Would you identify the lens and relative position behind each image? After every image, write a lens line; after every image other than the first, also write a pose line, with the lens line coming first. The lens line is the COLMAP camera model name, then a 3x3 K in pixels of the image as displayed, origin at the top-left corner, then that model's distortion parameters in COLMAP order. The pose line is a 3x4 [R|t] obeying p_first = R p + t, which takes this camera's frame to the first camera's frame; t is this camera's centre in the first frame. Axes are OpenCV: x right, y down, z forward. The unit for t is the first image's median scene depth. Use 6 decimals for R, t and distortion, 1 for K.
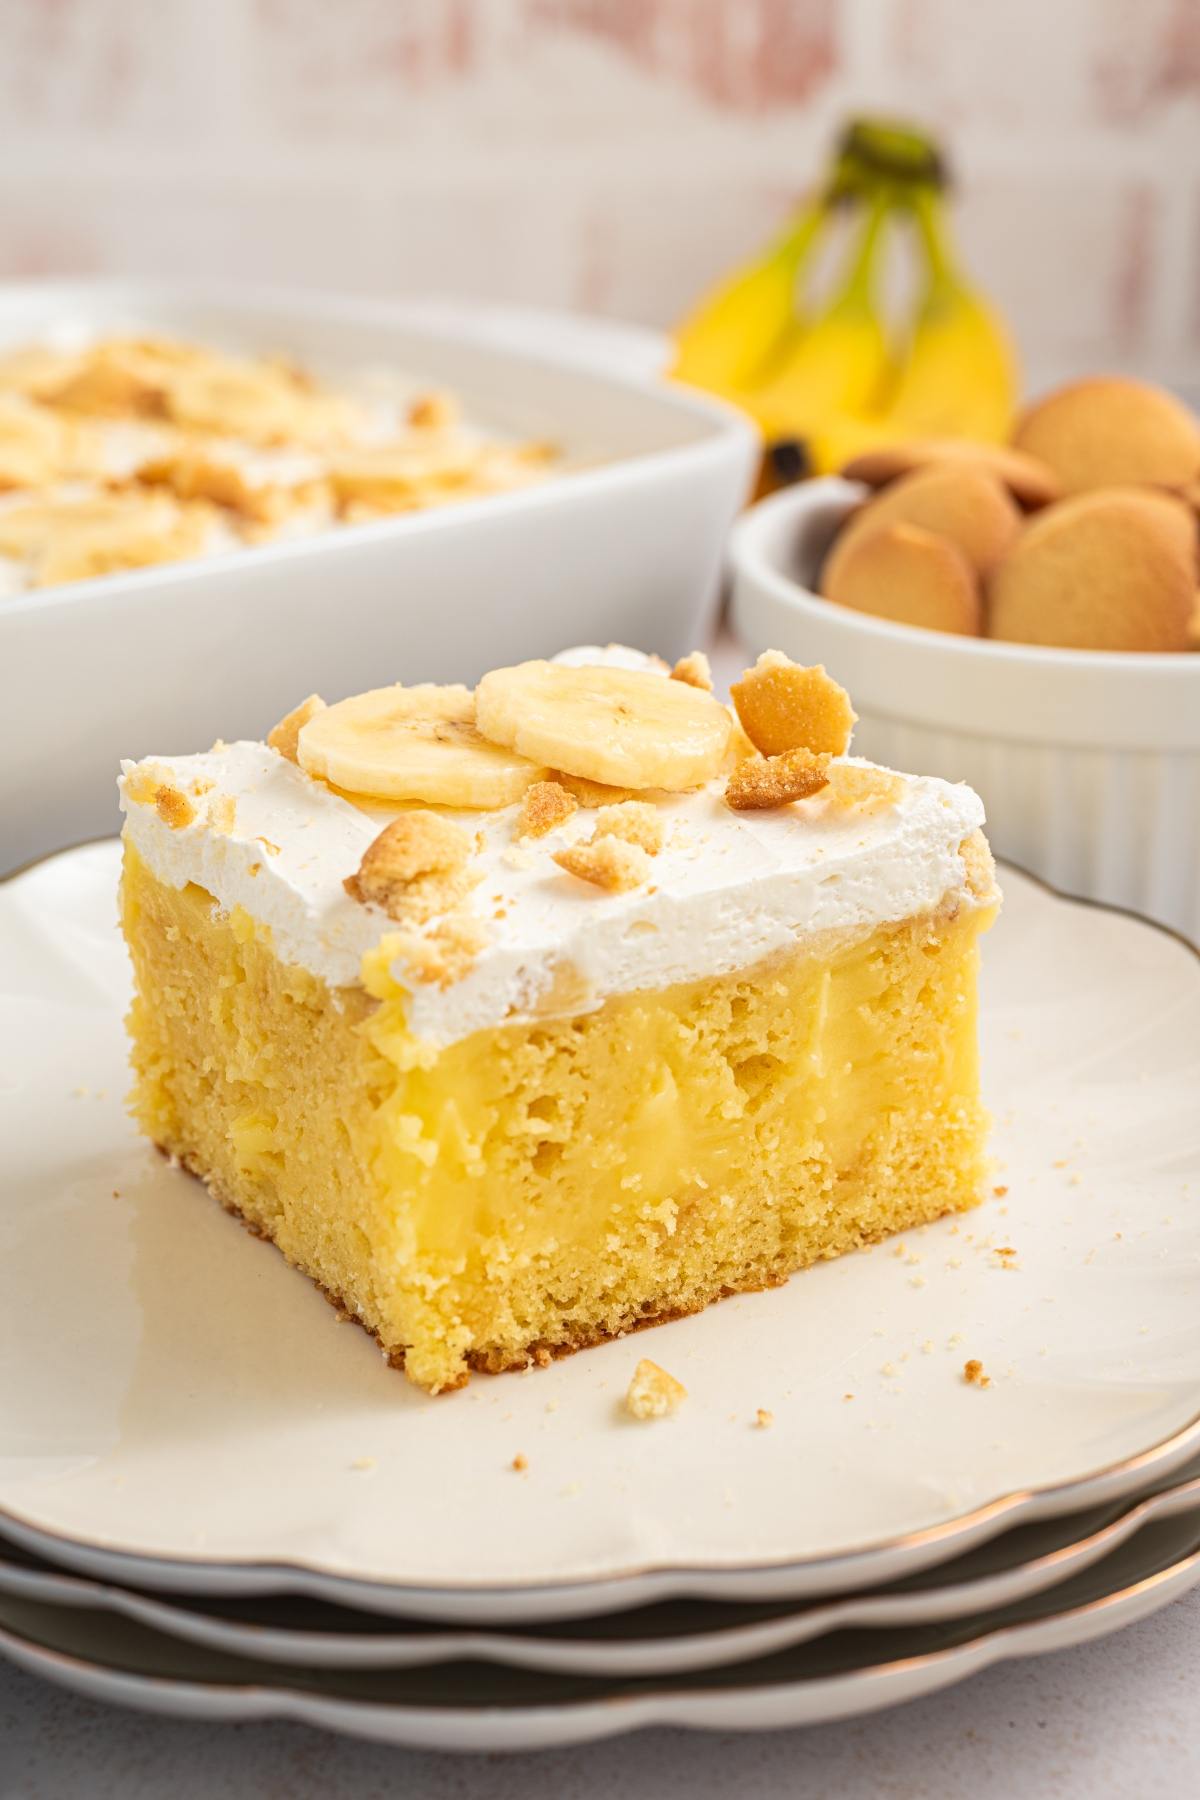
lens RADIAL K [[2821.5, 0, 597.0], [0, 2821.5, 835.7], [0, 0, 1]] dist [-0.035385, -0.021166]
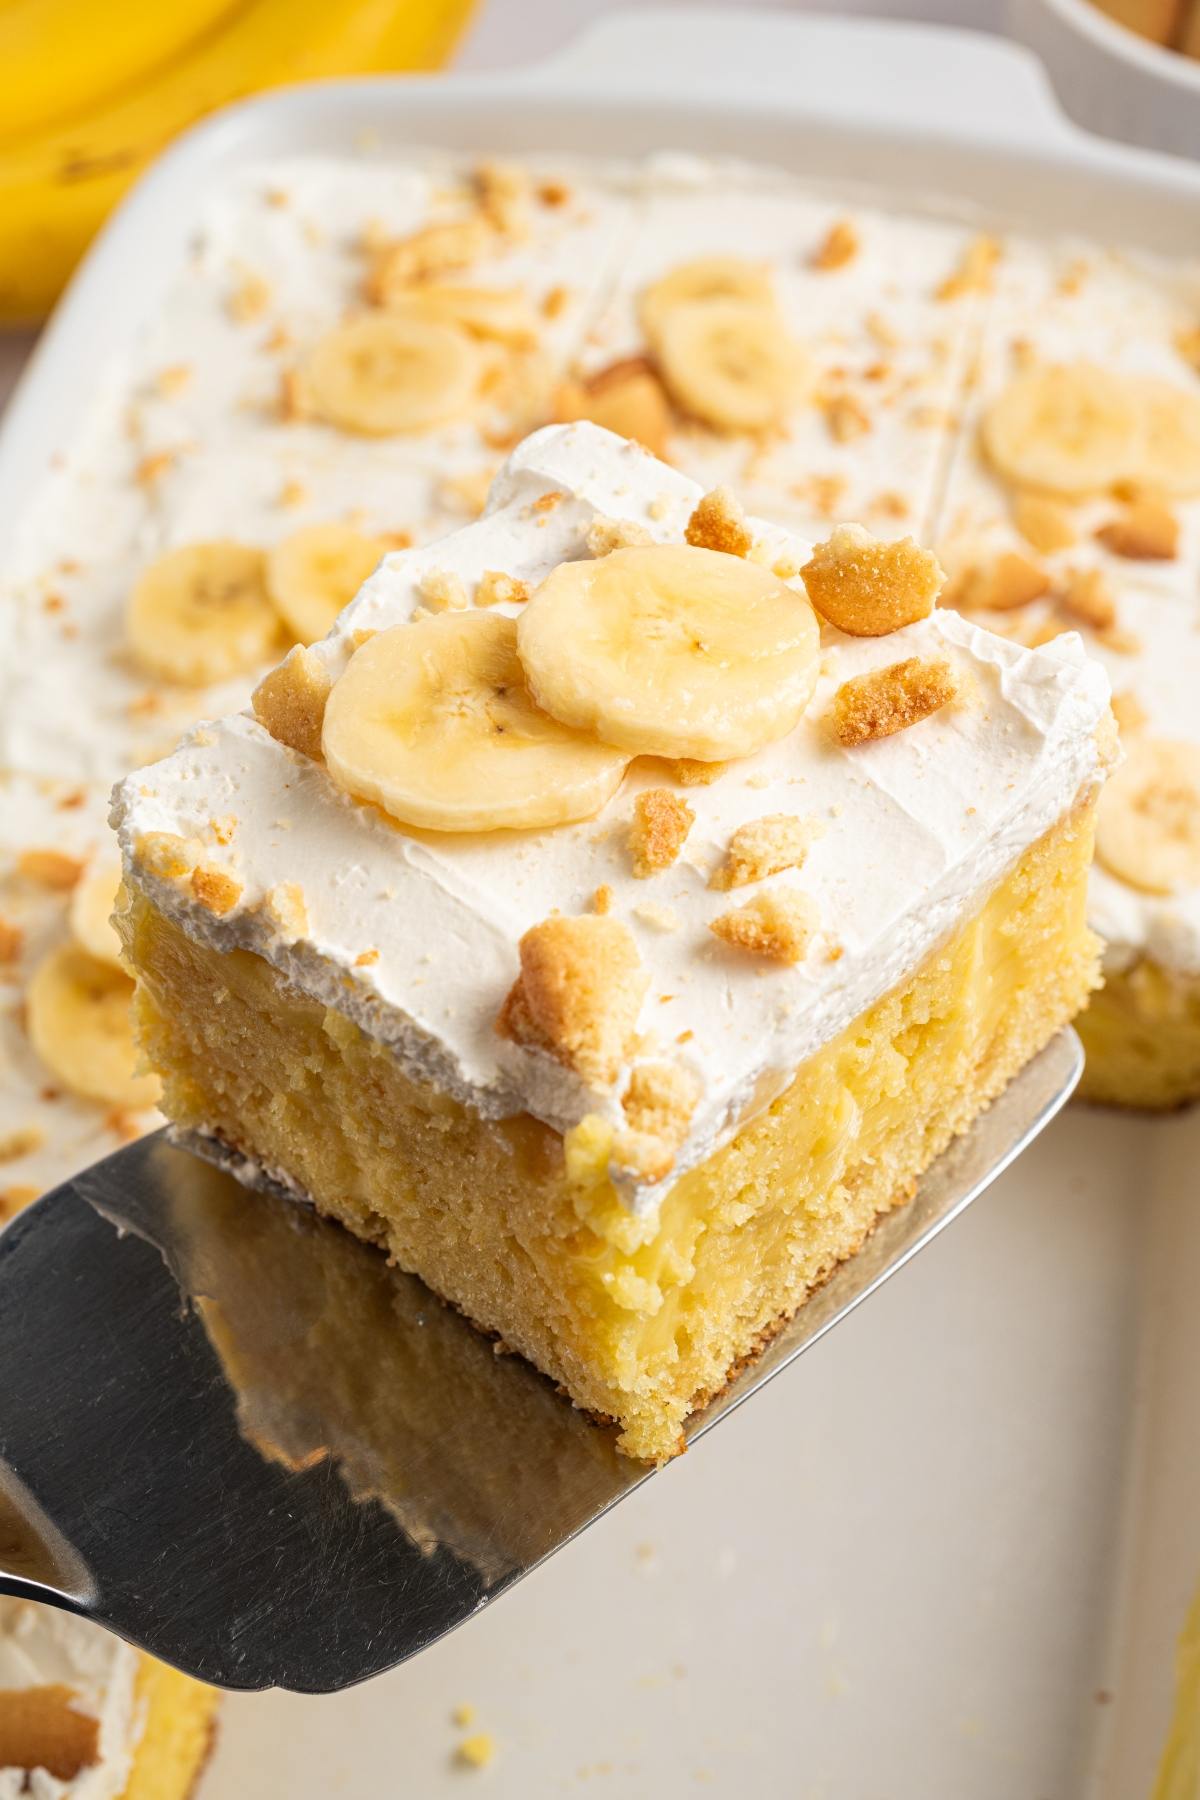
lens RADIAL K [[2821.5, 0, 597.0], [0, 2821.5, 835.7], [0, 0, 1]] dist [-0.035385, -0.021166]
pose [[0.961850, -0.208974, 0.176566, -0.190923], [0.108196, 0.883342, 0.456072, -0.403102], [-0.251275, -0.419569, 0.872252, 0.264418]]
